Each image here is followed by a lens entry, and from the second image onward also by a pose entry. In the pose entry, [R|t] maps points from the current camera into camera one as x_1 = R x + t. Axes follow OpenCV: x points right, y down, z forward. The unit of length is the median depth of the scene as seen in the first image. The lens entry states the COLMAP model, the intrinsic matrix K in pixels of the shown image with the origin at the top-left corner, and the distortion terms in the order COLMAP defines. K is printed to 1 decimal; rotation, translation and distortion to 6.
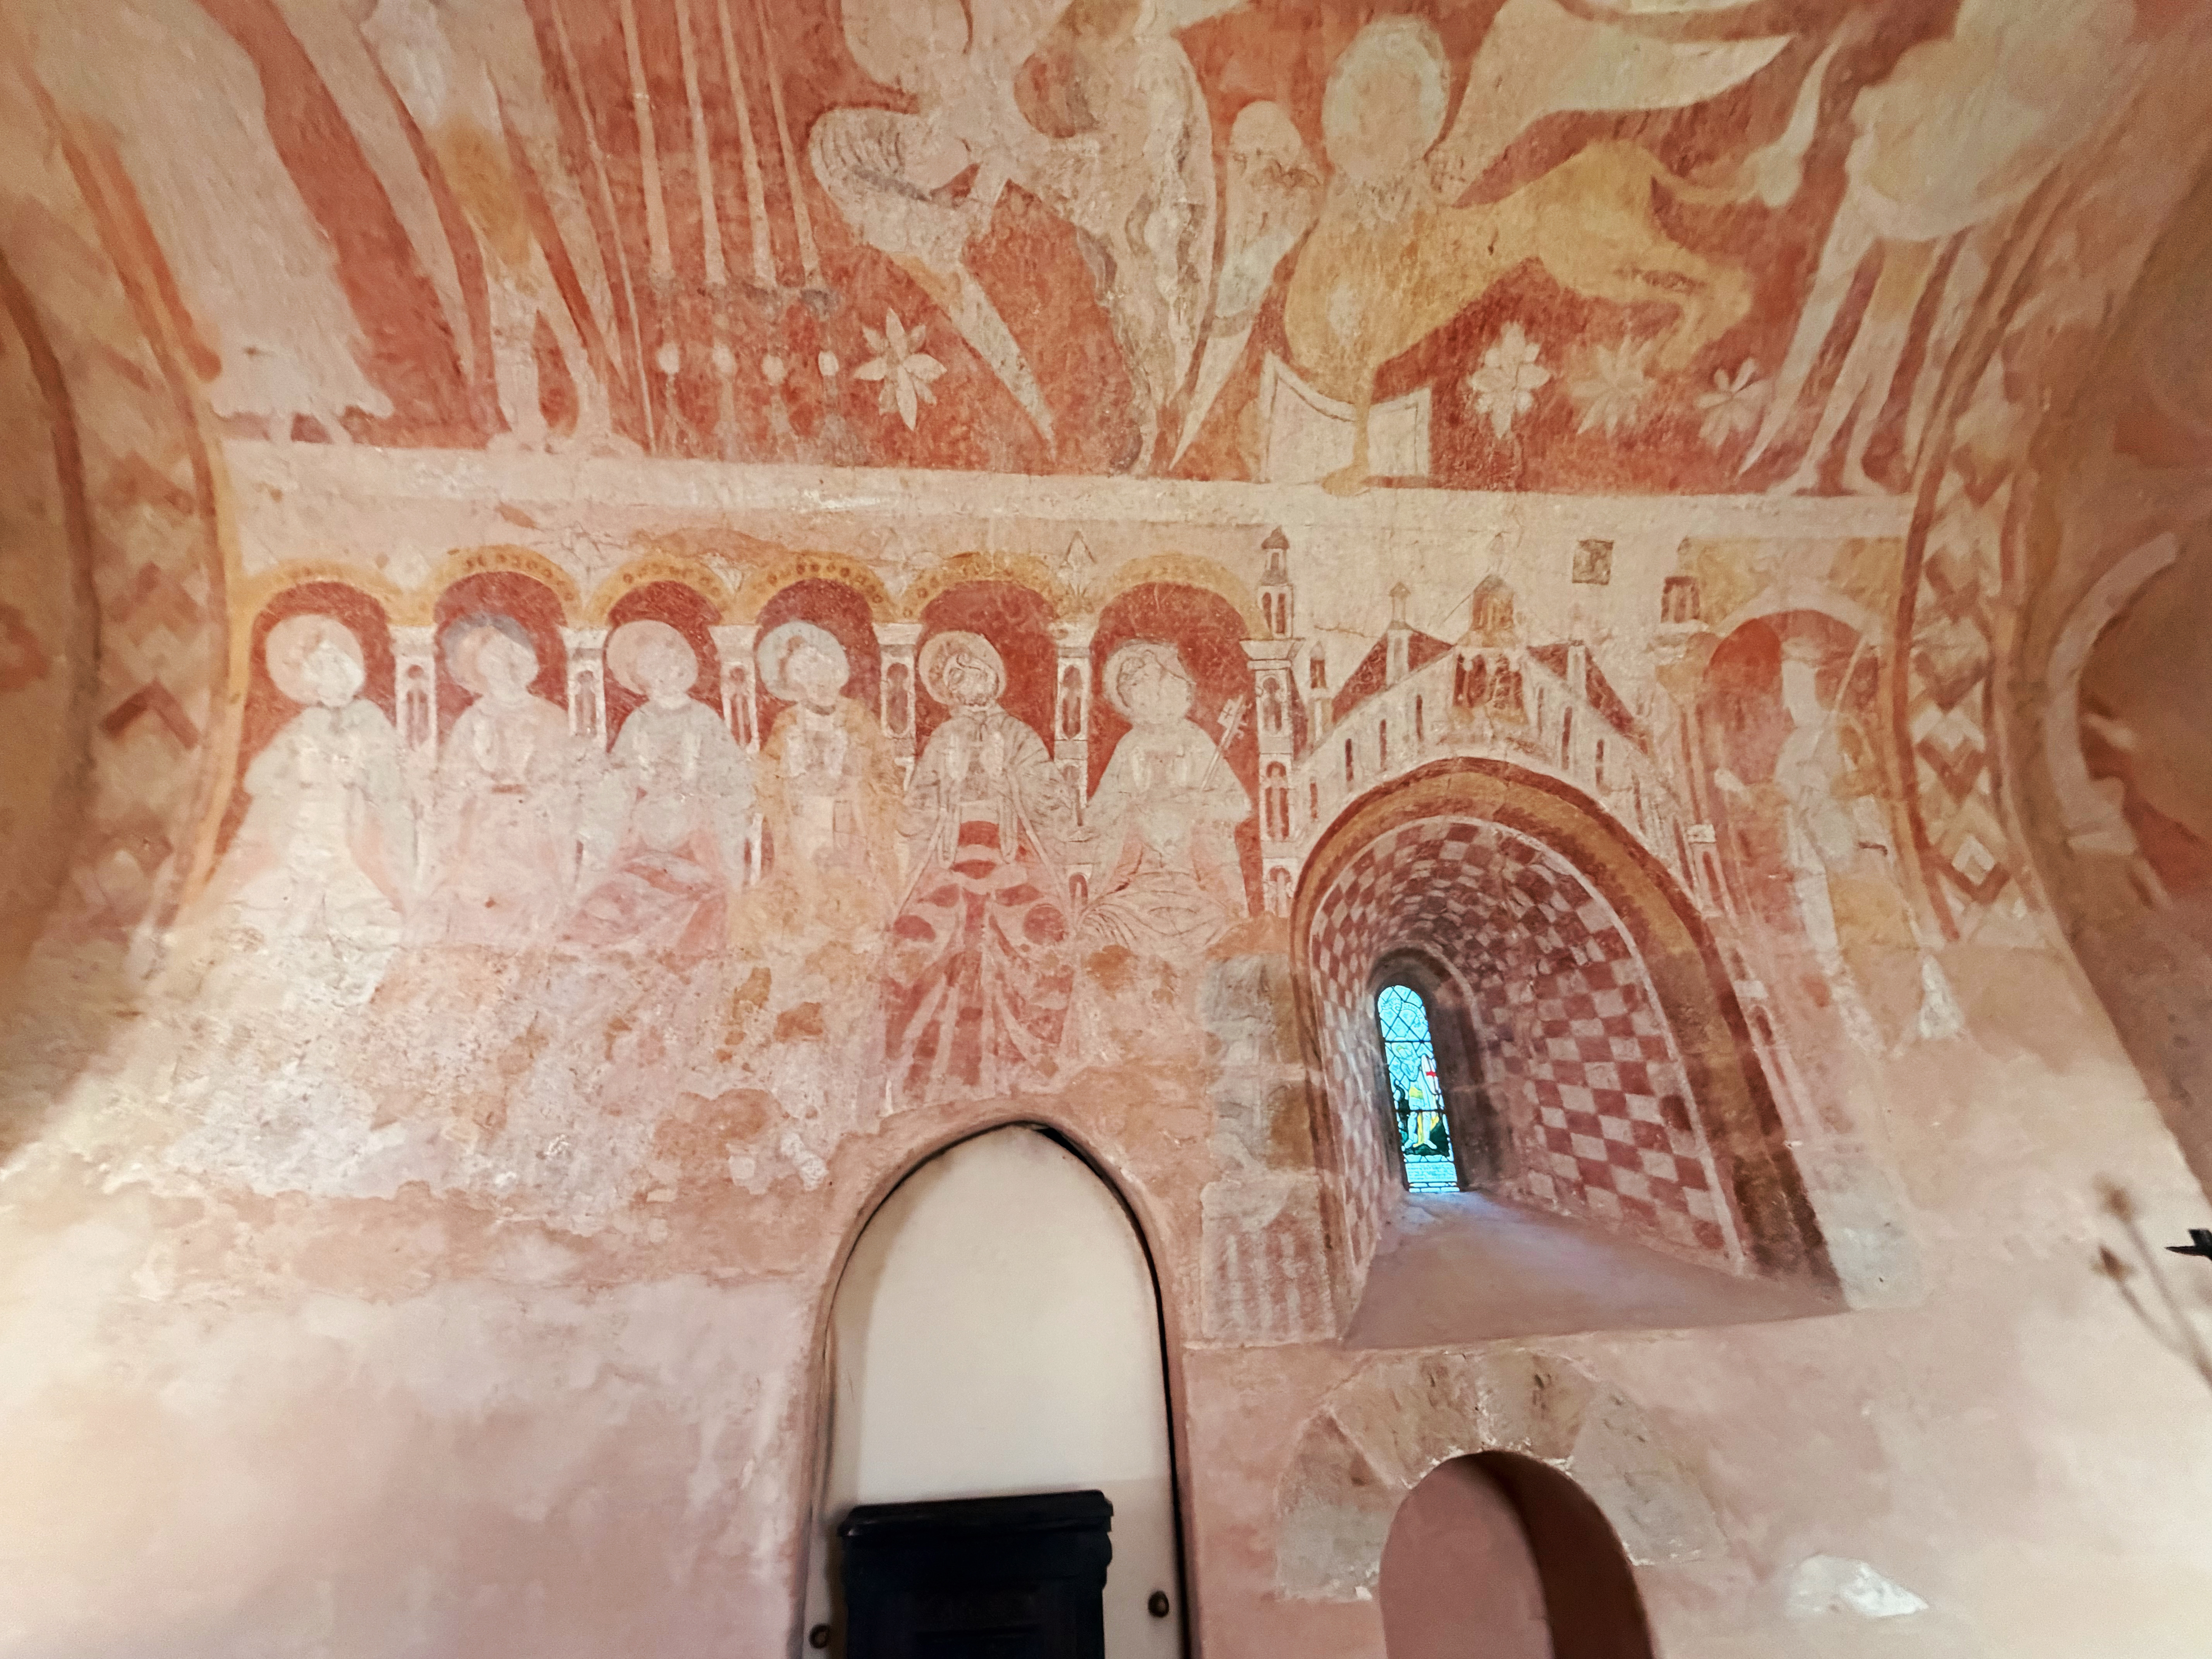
lens RADIAL K [[879.8, 0, 1098.3], [0, 879.8, 830.4], [0, 0, 1]] dist [0.000390, -0.000291]
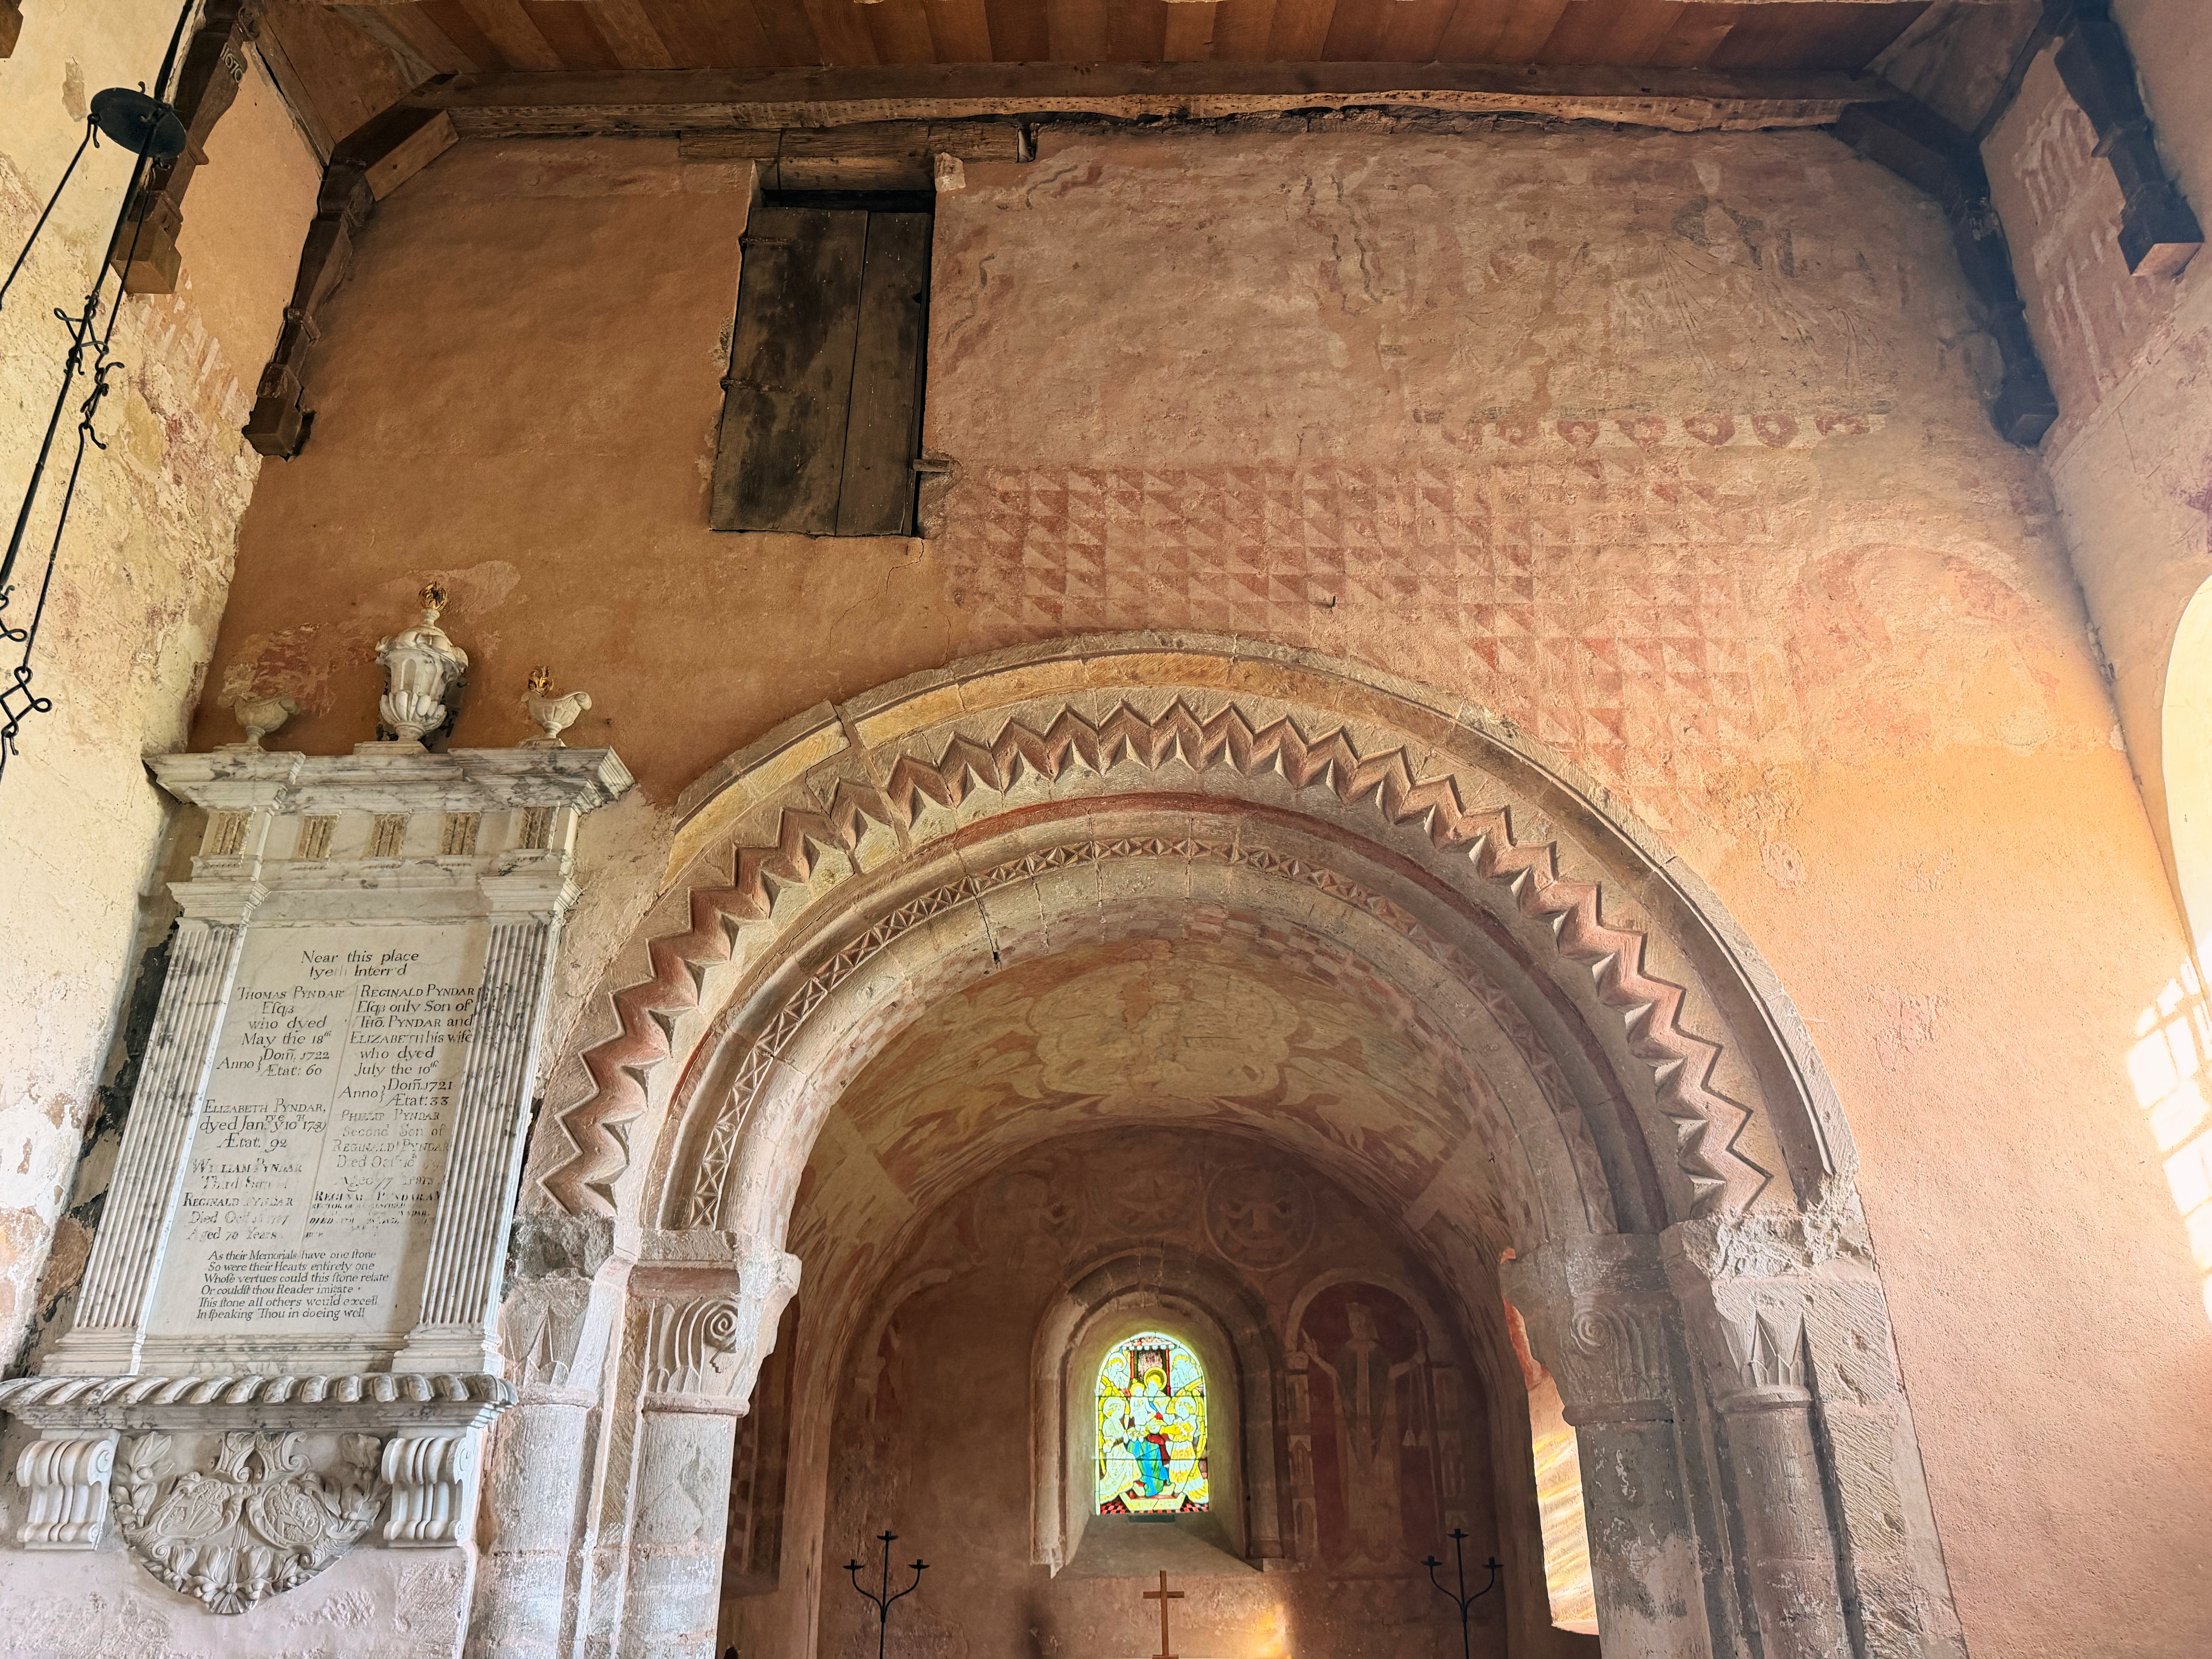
lens RADIAL K [[1551.3, 0, 1122.5], [0, 1551.3, 826.0], [0, 0, 1]] dist [0.091602, -0.150800]
pose [[0.096307, 0.459135, 0.883131, -2.850371], [-0.436356, 0.816925, -0.377130, 0.069783], [-0.894605, -0.349039, 0.279022, -0.181222]]
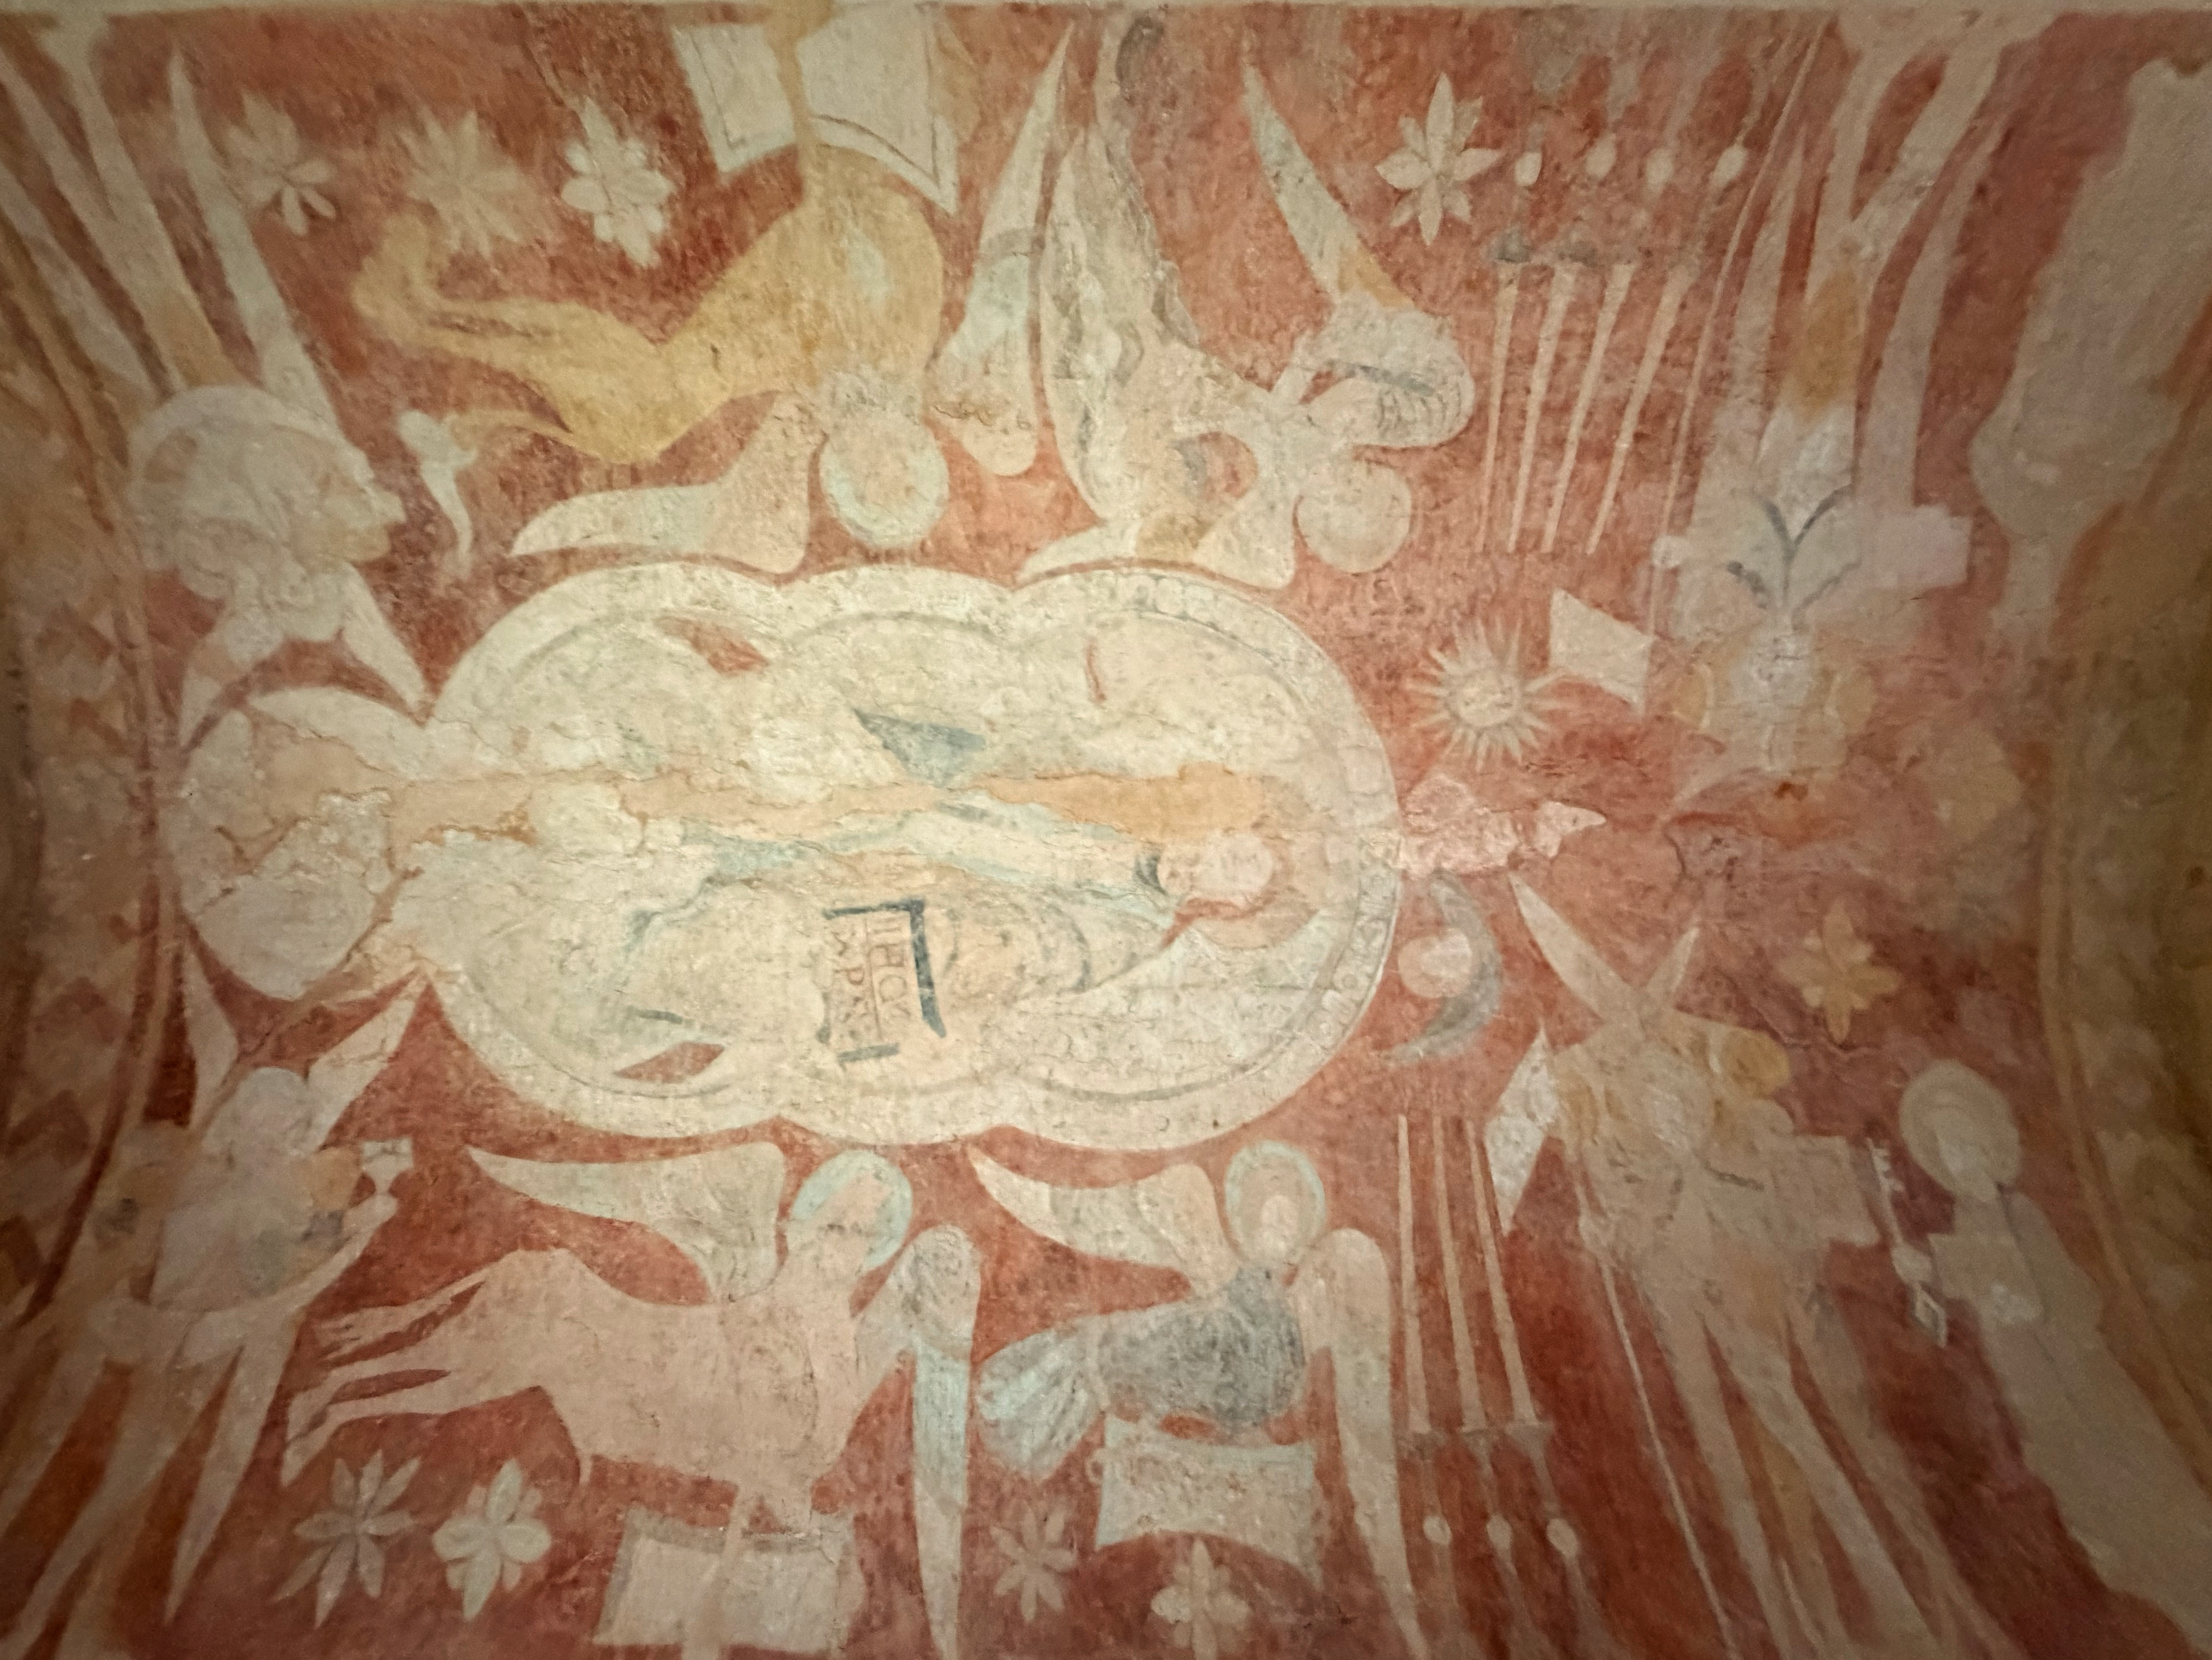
lens RADIAL K [[943.5, 0, 1069.0], [0, 943.5, 826.3], [0, 0, 1]] dist [-0.000309, -0.000261]
pose [[-0.996751, 0.074808, -0.029850, 0.142015], [-0.003143, -0.406451, -0.913667, -0.007622], [-0.080482, -0.910605, 0.405365, 0.152461]]
